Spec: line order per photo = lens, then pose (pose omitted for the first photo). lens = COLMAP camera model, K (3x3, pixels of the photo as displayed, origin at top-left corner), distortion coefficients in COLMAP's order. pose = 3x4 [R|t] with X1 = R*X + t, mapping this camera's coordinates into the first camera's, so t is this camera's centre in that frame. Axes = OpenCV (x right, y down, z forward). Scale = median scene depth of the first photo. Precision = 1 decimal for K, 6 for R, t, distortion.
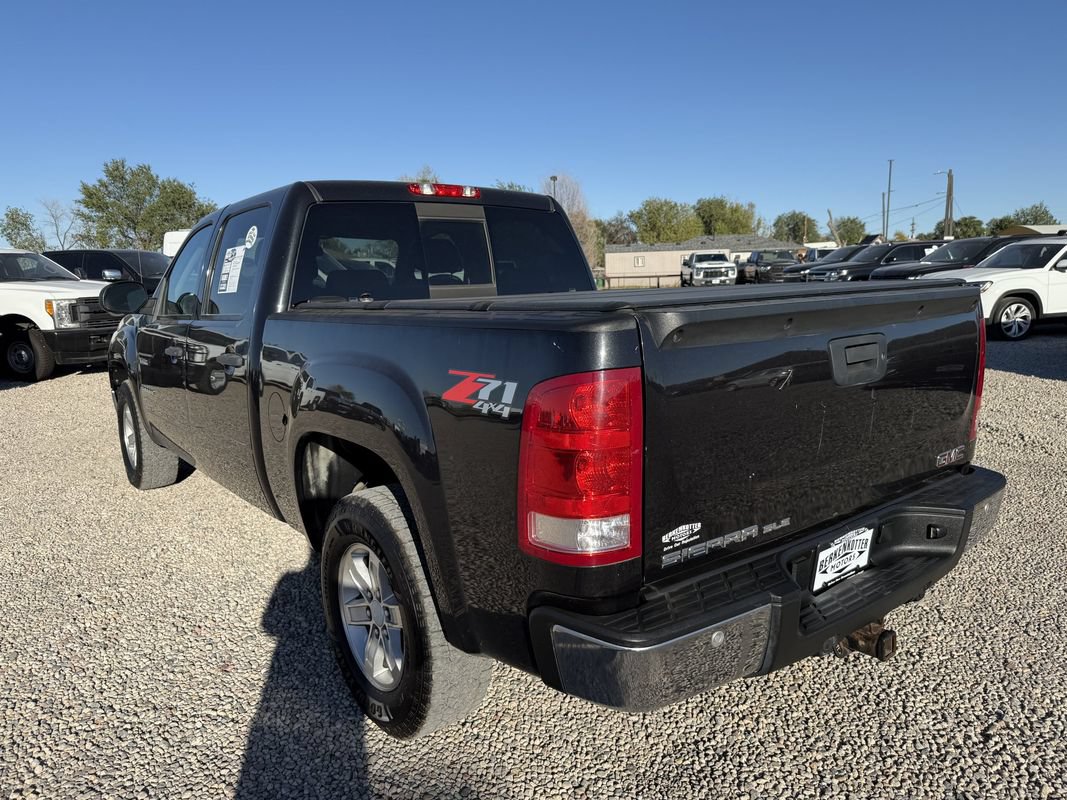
lens RADIAL K [[753.6, 0, 516.4], [0, 753.6, 407.8], [0, 0, 1]] dist [0.034836, -0.035570]
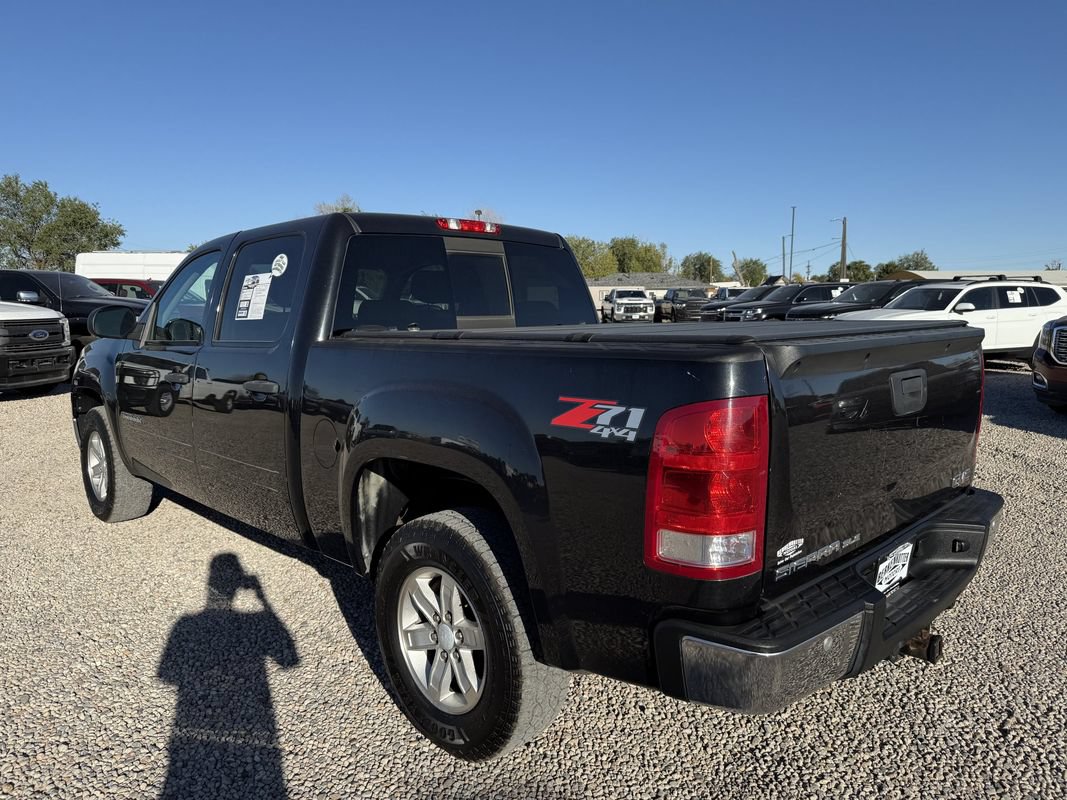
lens RADIAL K [[753.6, 0, 524.5], [0, 753.6, 402.6], [0, 0, 1]] dist [0.034836, -0.035570]
pose [[0.992363, 0.006120, 0.123204, -0.193022], [-0.000216, 0.998853, -0.047882, 0.005974], [-0.123356, 0.047490, 0.991226, -0.031914]]
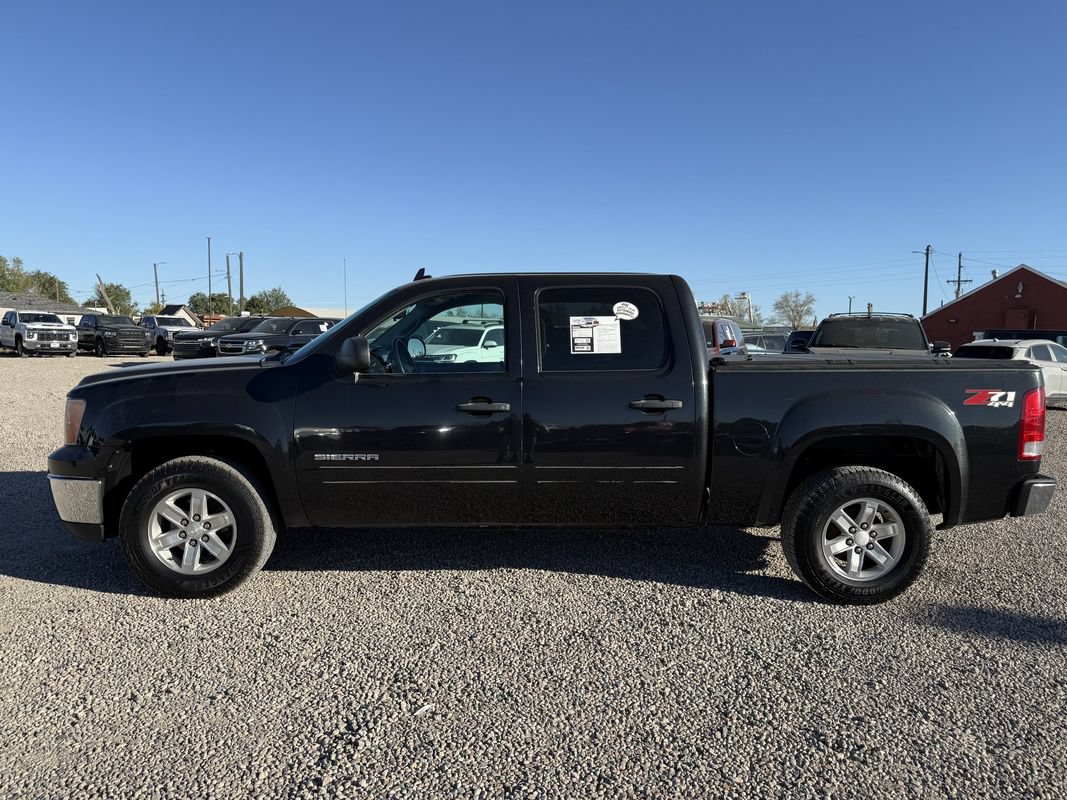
lens RADIAL K [[753.6, 0, 530.5], [0, 753.6, 410.5], [0, 0, 1]] dist [0.034836, -0.035570]
pose [[0.578806, -0.037690, 0.814594, -1.883183], [0.107846, 0.993695, -0.030652, -0.043675], [-0.808302, 0.105592, 0.579222, 0.540668]]
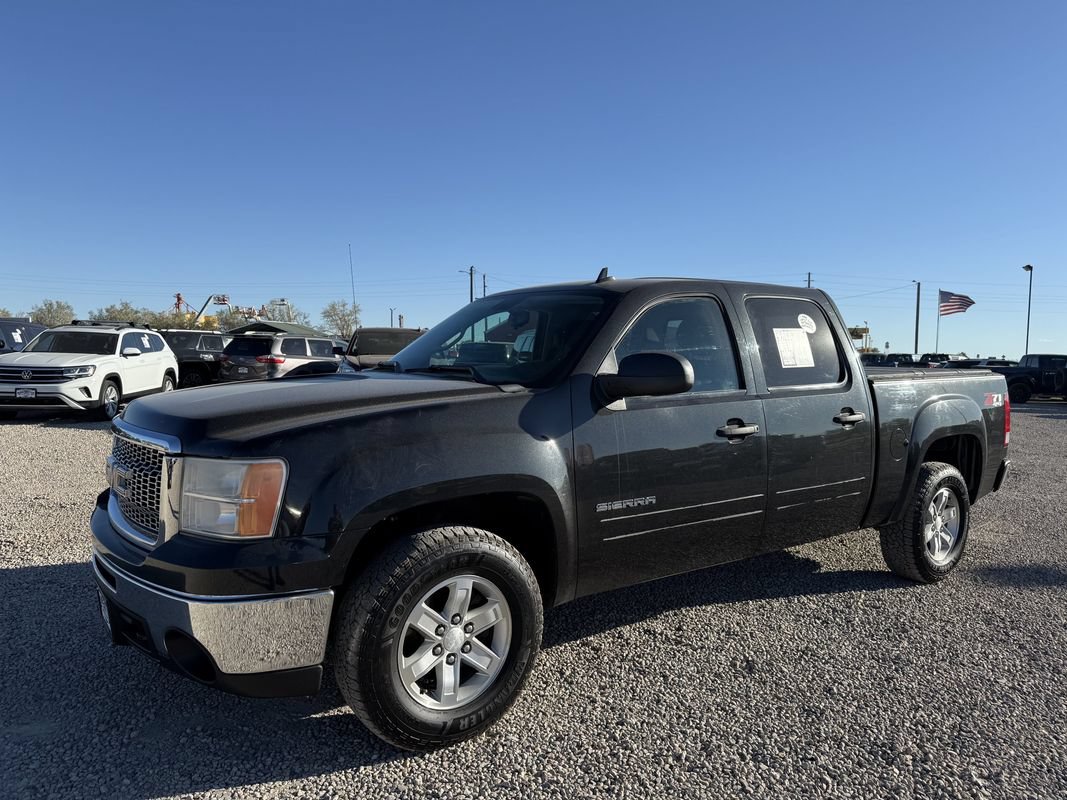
lens RADIAL K [[753.6, 0, 538.4], [0, 753.6, 391.6], [0, 0, 1]] dist [0.034836, -0.035570]
pose [[0.010284, -0.018576, 0.999775, -2.043674], [0.154738, 0.987813, 0.016762, -0.253209], [-0.987902, 0.154530, 0.013033, 1.833164]]
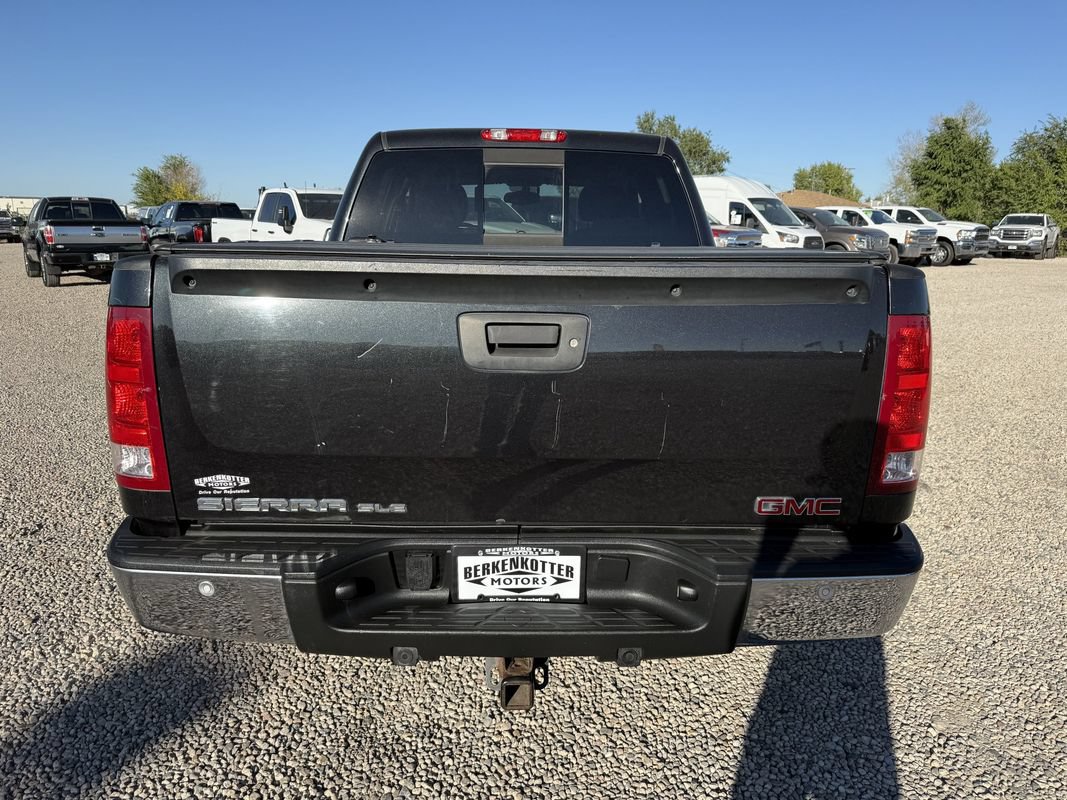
lens RADIAL K [[753.6, 0, 527.9], [0, 753.6, 420.8], [0, 0, 1]] dist [0.034836, -0.035570]
pose [[0.808242, 0.177881, -0.561341, 0.700790], [-0.132750, 0.983784, 0.120608, -0.057415], [0.573692, -0.022962, 0.818749, 0.260922]]
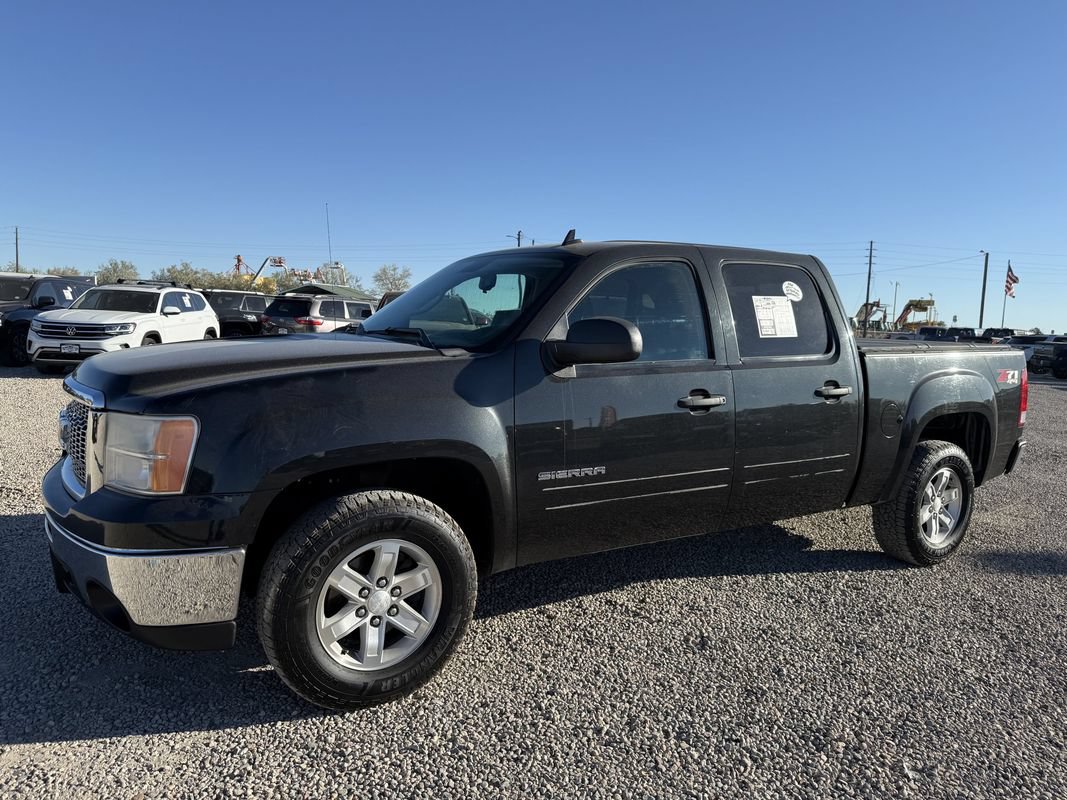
lens RADIAL K [[753.6, 0, 531.9], [0, 753.6, 393.4], [0, 0, 1]] dist [0.034836, -0.035570]
pose [[0.083981, -0.063533, 0.994440, -2.008332], [0.133004, 0.989750, 0.052001, -0.227288], [-0.987551, 0.127898, 0.091570, 1.677947]]
